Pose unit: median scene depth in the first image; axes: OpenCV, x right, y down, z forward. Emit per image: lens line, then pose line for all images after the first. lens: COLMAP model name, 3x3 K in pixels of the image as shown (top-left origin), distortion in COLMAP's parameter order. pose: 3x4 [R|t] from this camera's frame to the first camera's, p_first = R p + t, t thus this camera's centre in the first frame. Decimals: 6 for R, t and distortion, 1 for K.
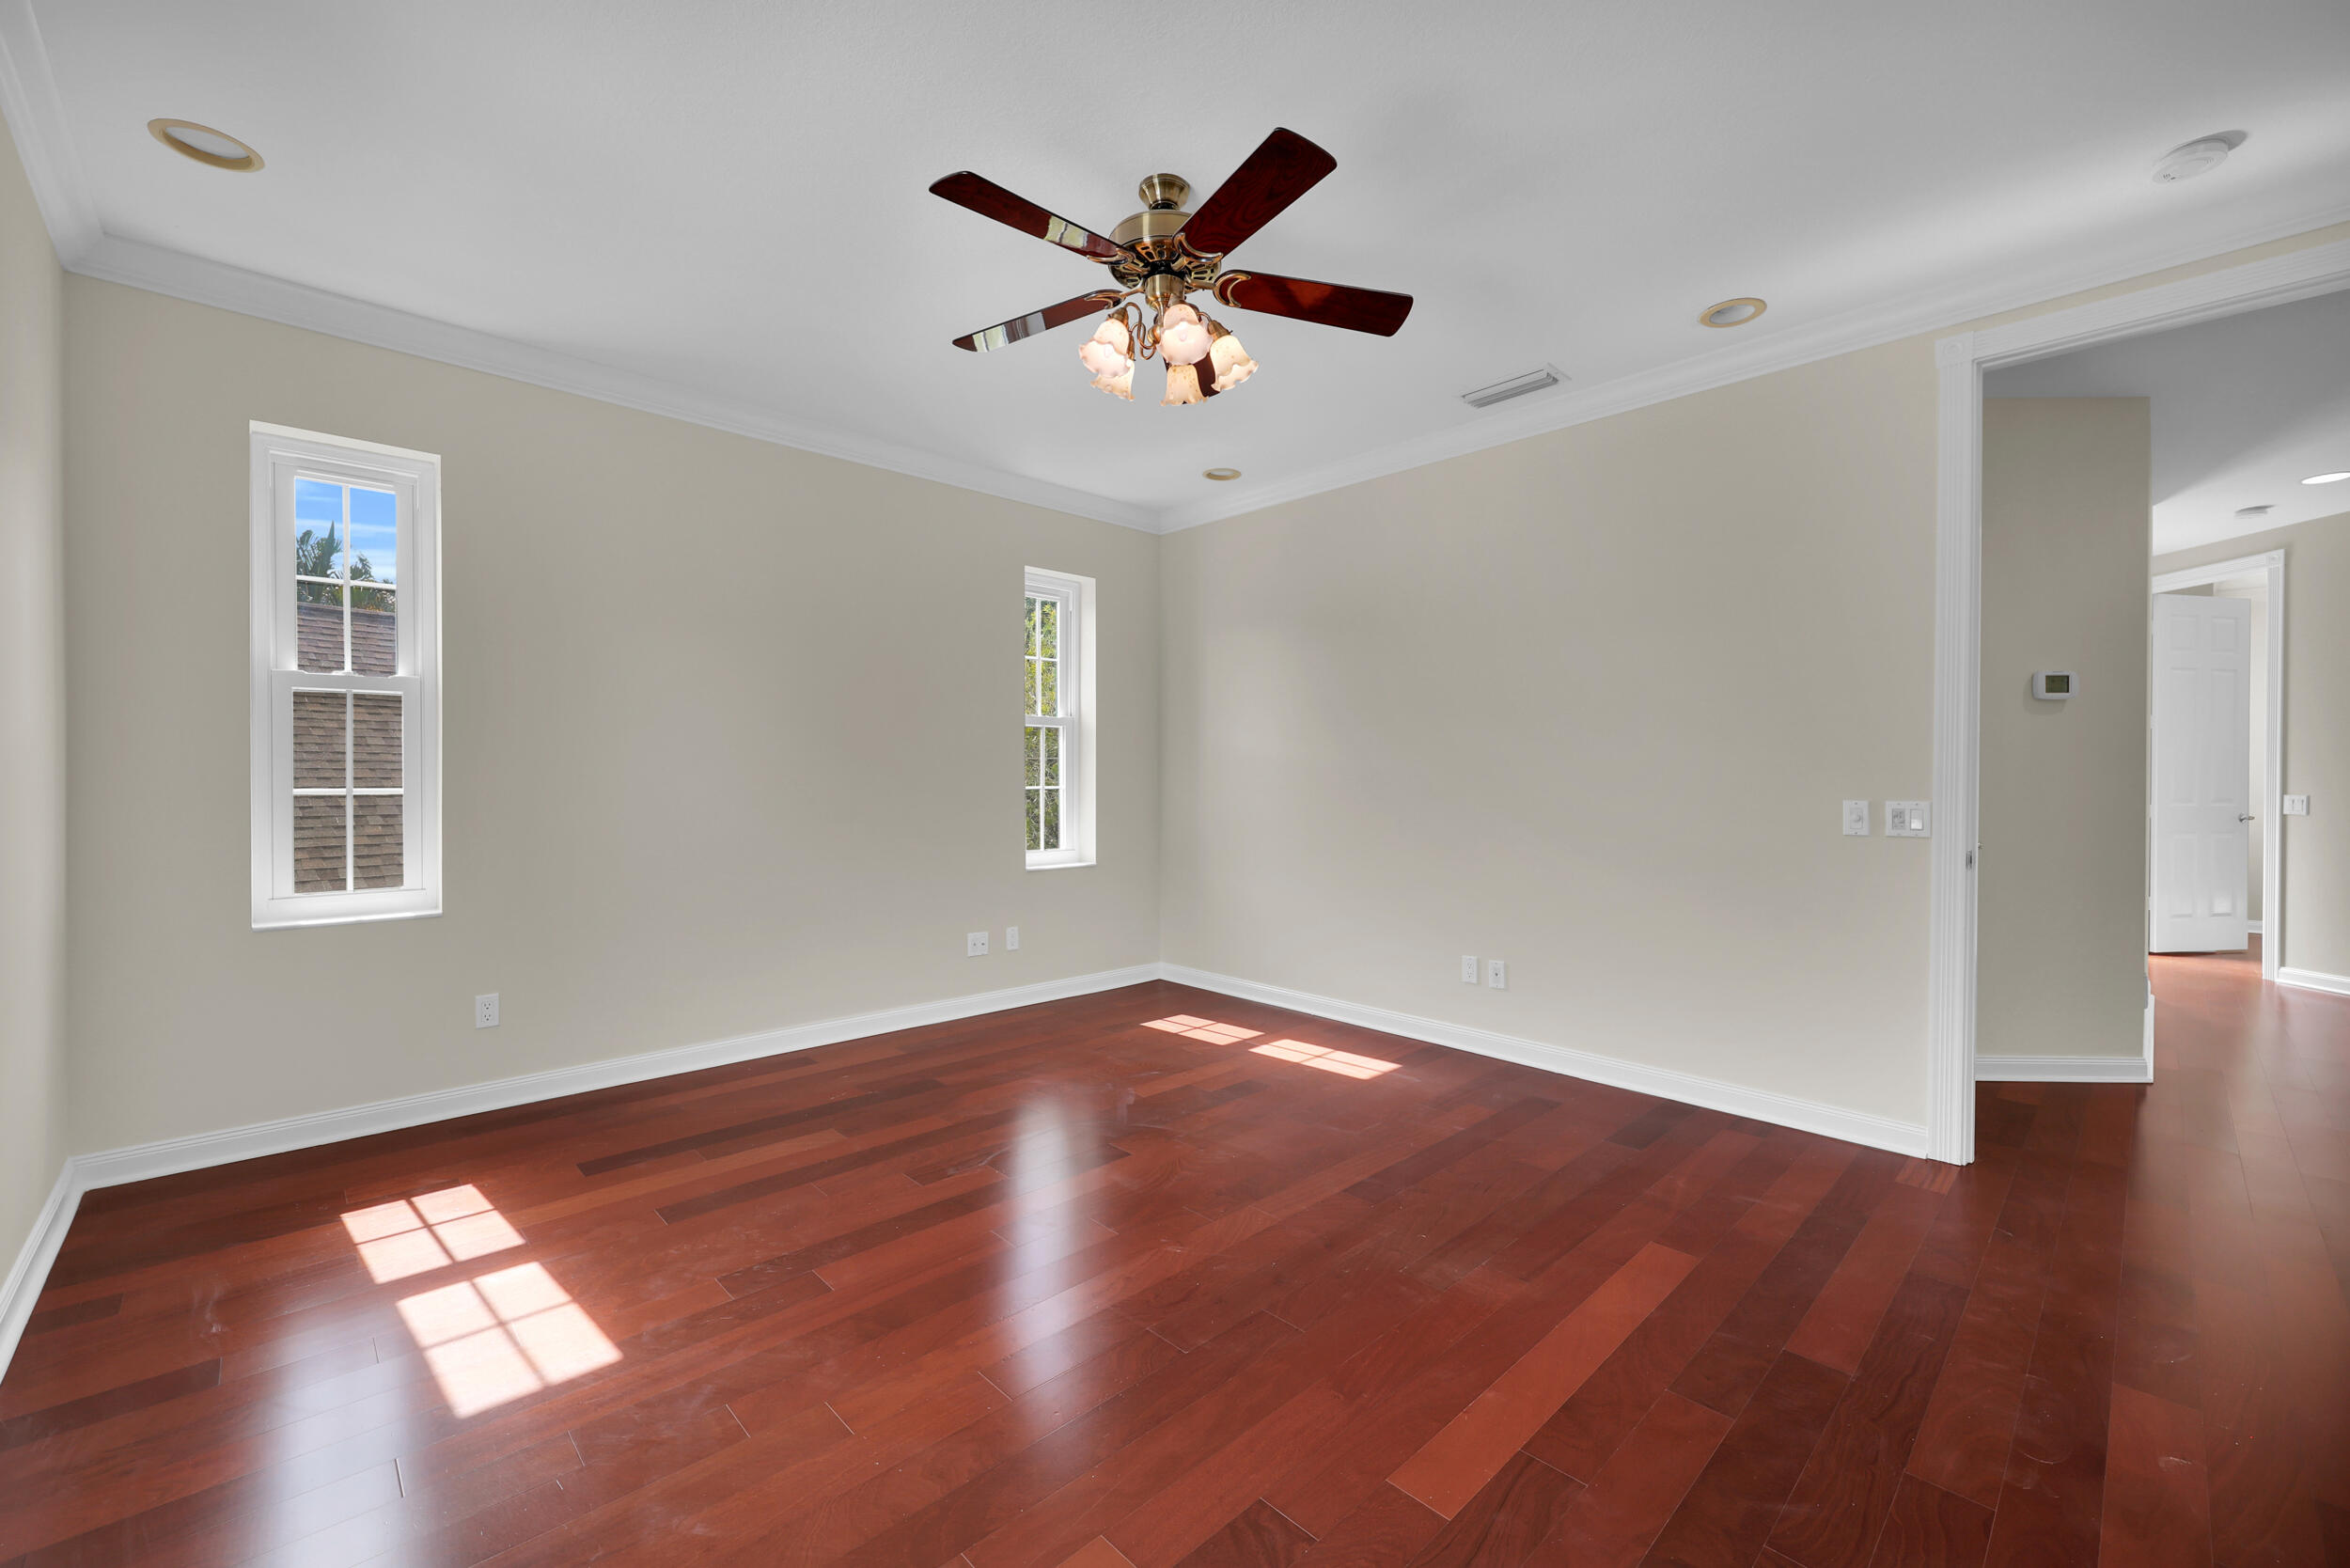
lens RADIAL K [[952.3, 0, 1166.4], [0, 952.3, 778.9], [0, 0, 1]] dist [-0.000806, -0.000606]
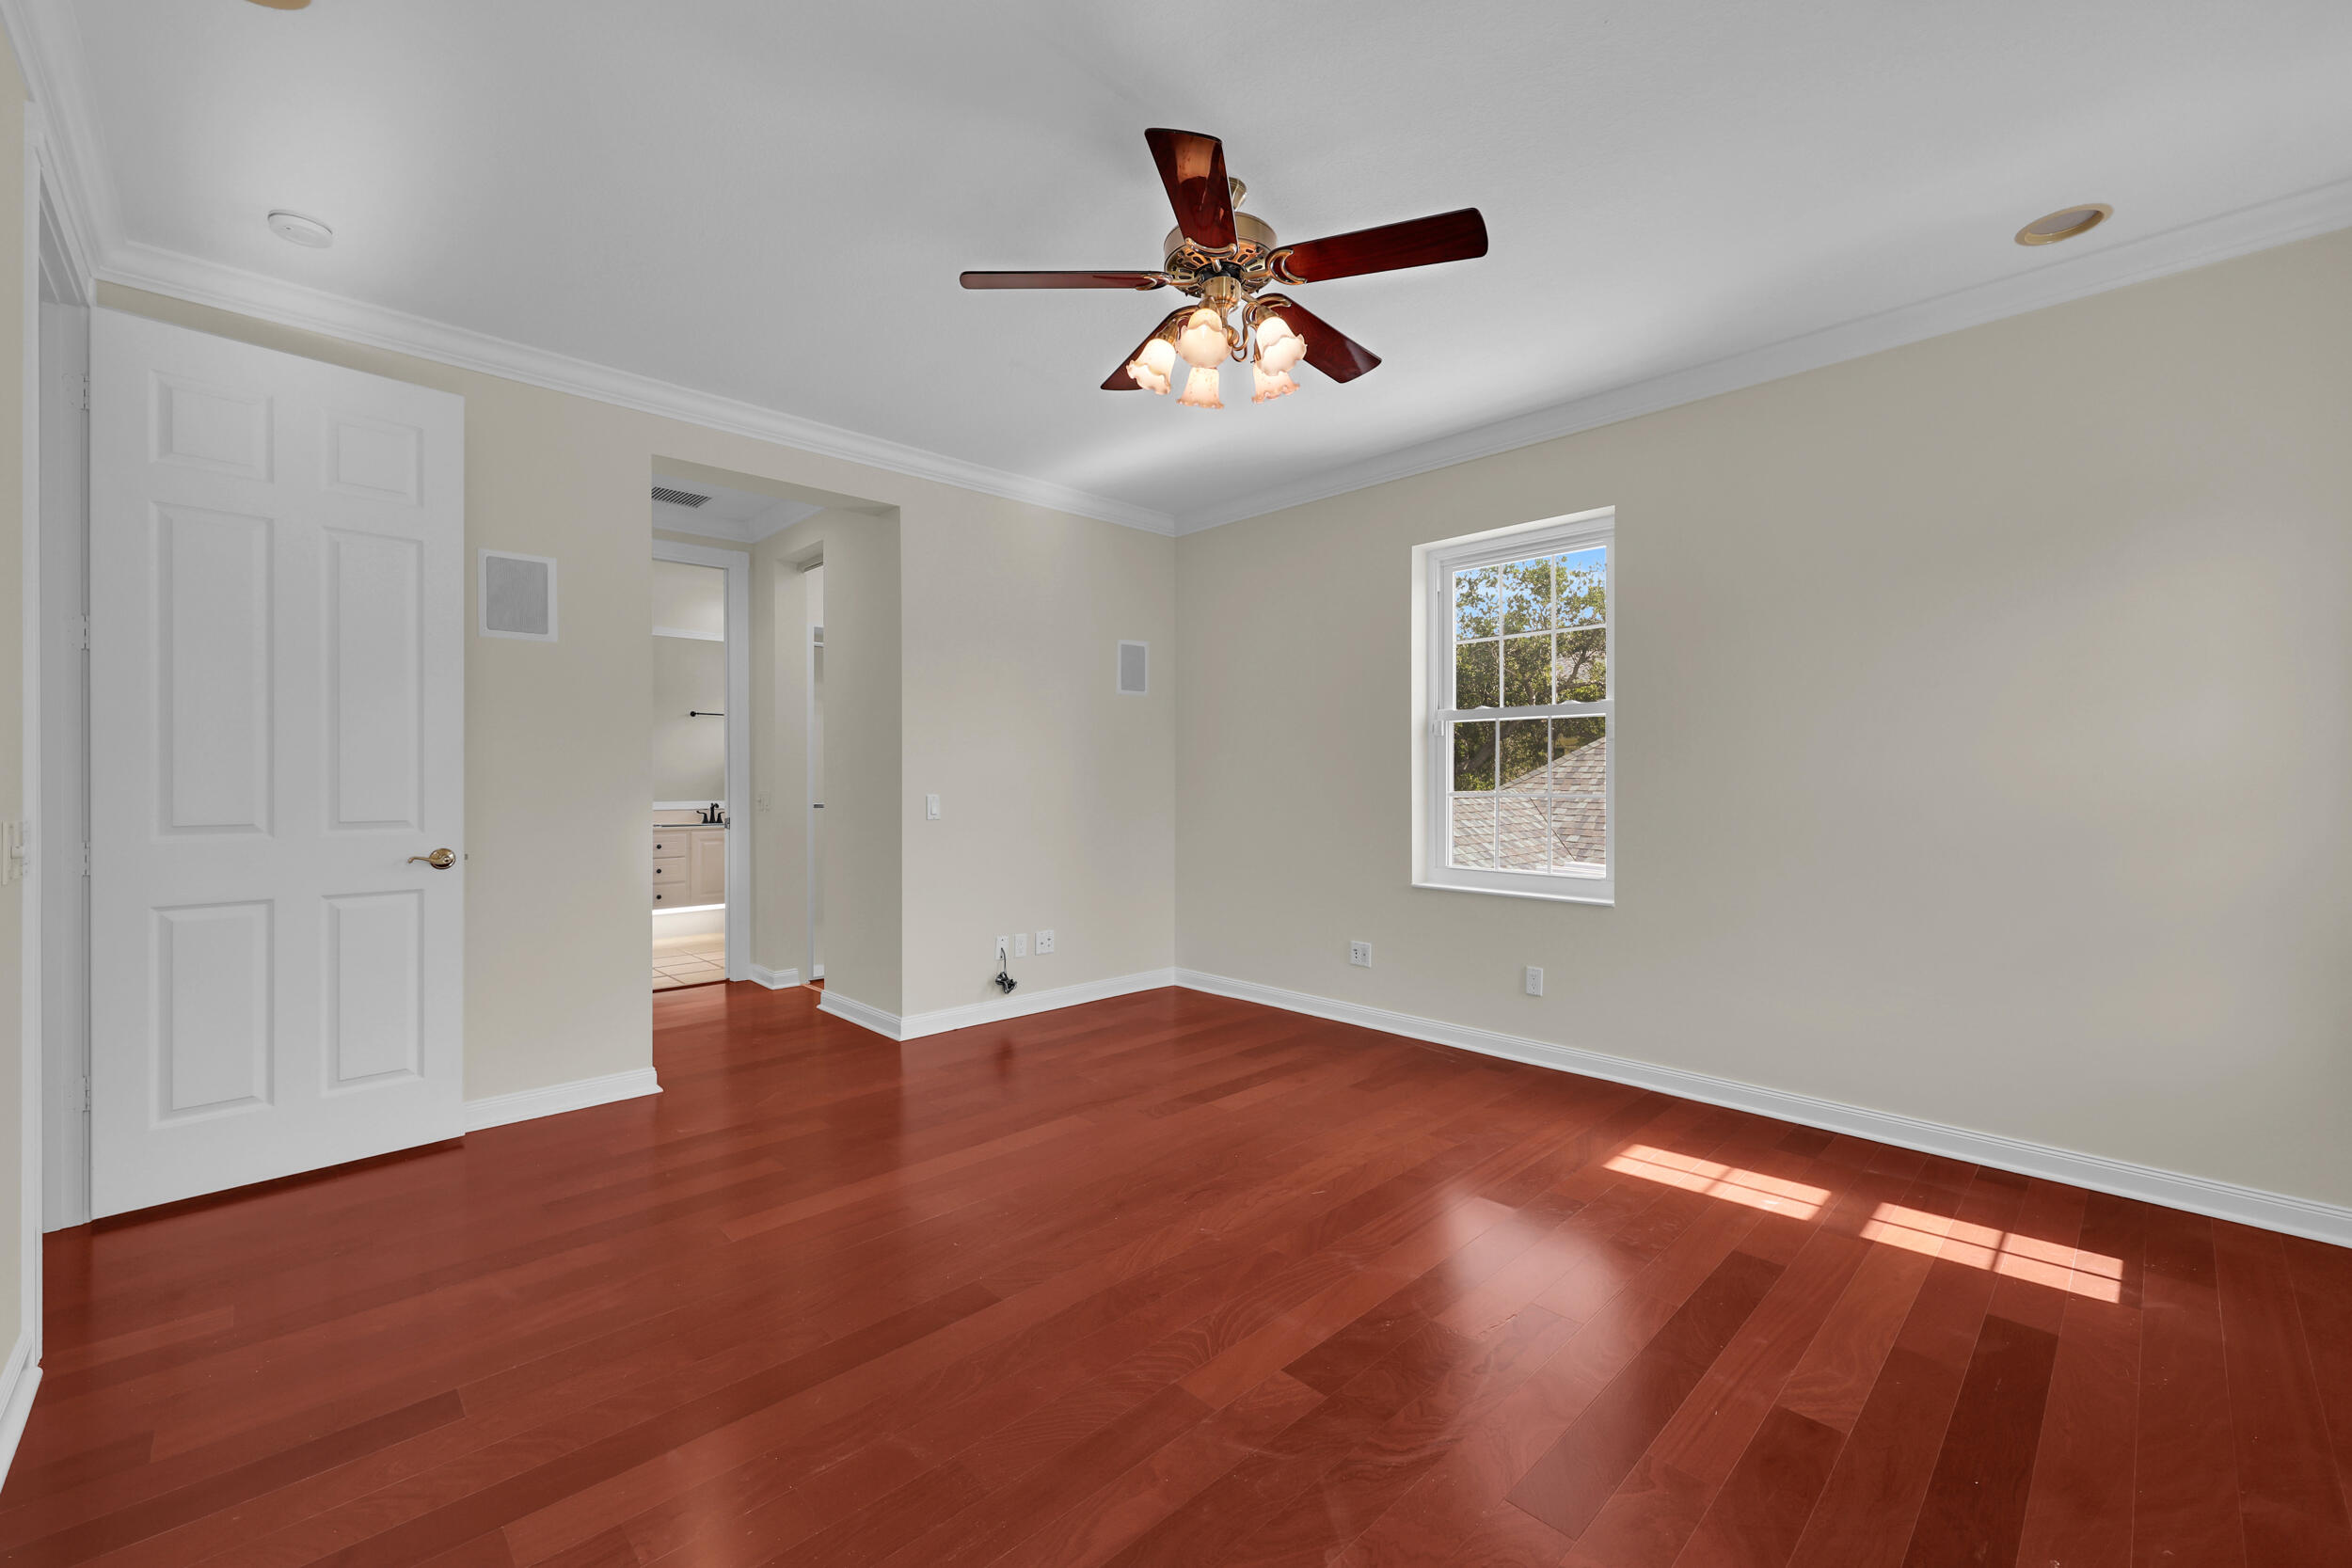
lens RADIAL K [[953.0, 0, 1167.4], [0, 953.0, 778.9], [0, 0, 1]] dist [-0.000806, -0.000606]
pose [[-0.999944, -0.001461, -0.010446, 0.010895], [-0.001506, 0.999990, 0.004293, -0.001922], [0.010440, 0.004309, -0.999936, 0.380842]]
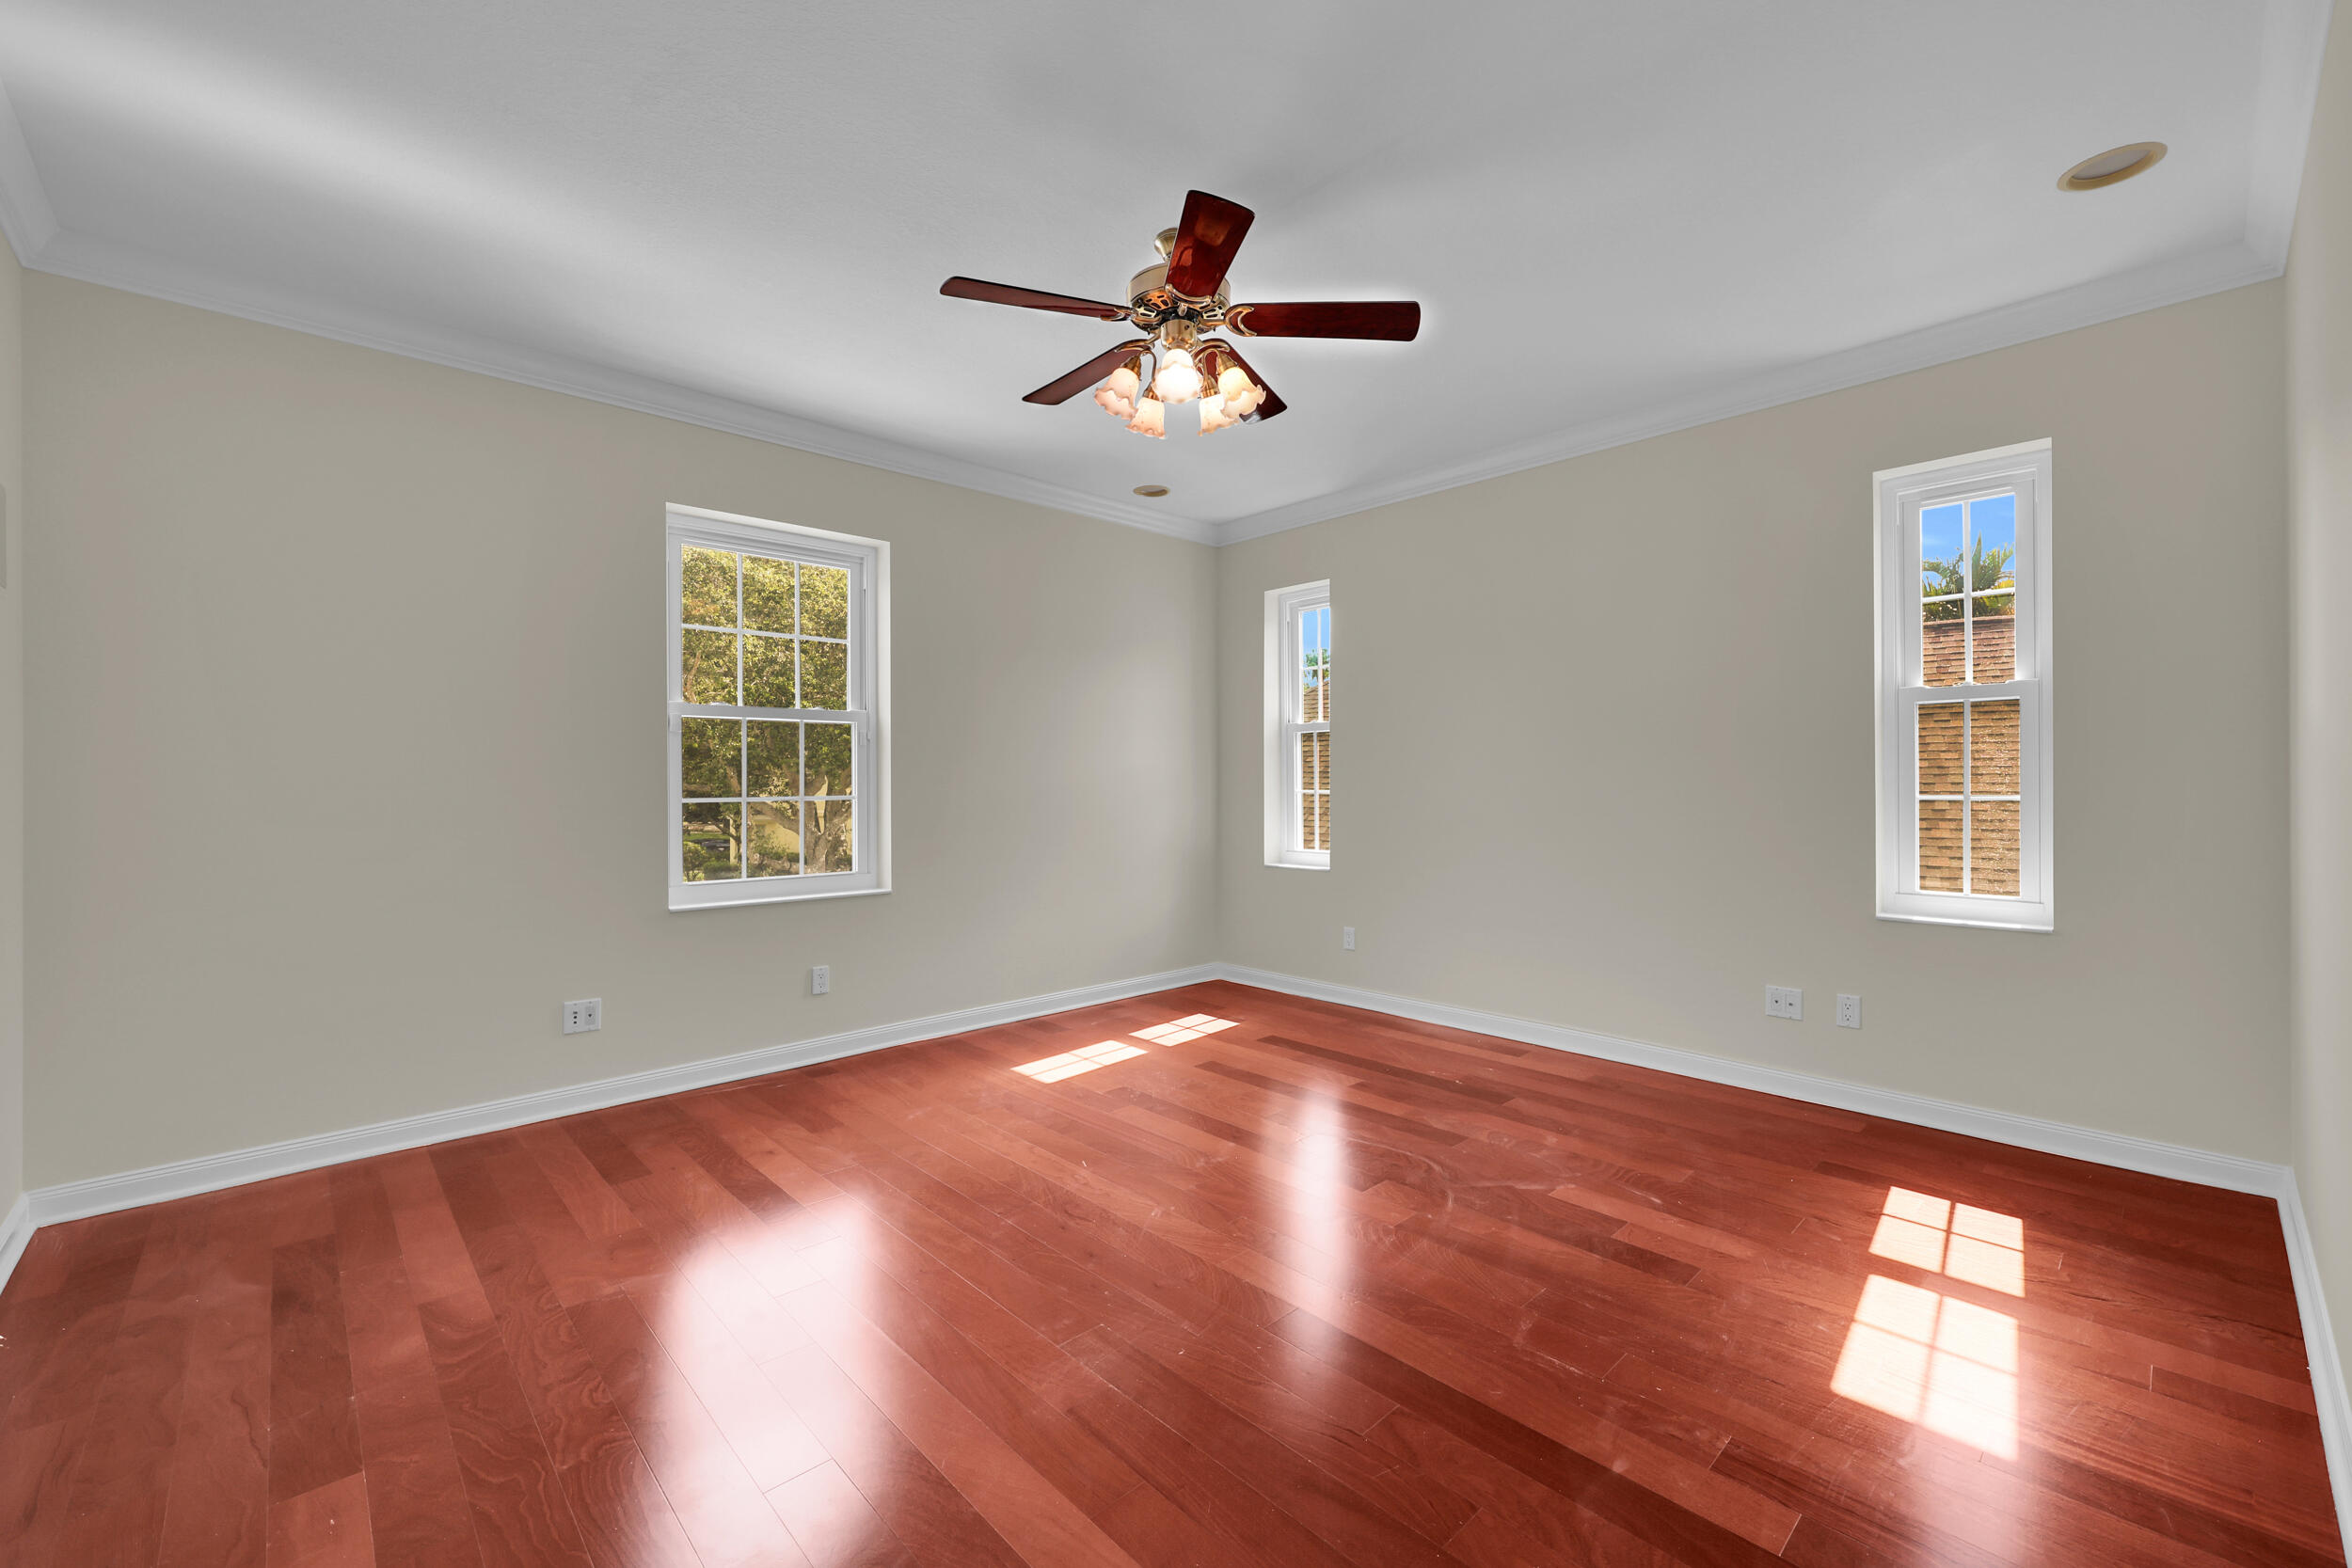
lens RADIAL K [[941.8, 0, 1184.6], [0, 941.8, 797.4], [0, 0, 1]] dist [-0.000265, -0.000113]
pose [[0.007683, 0.016015, -0.999842, 0.202977], [-0.002526, 0.999869, 0.015996, -0.001207], [0.999967, 0.002402, 0.007722, 0.189766]]
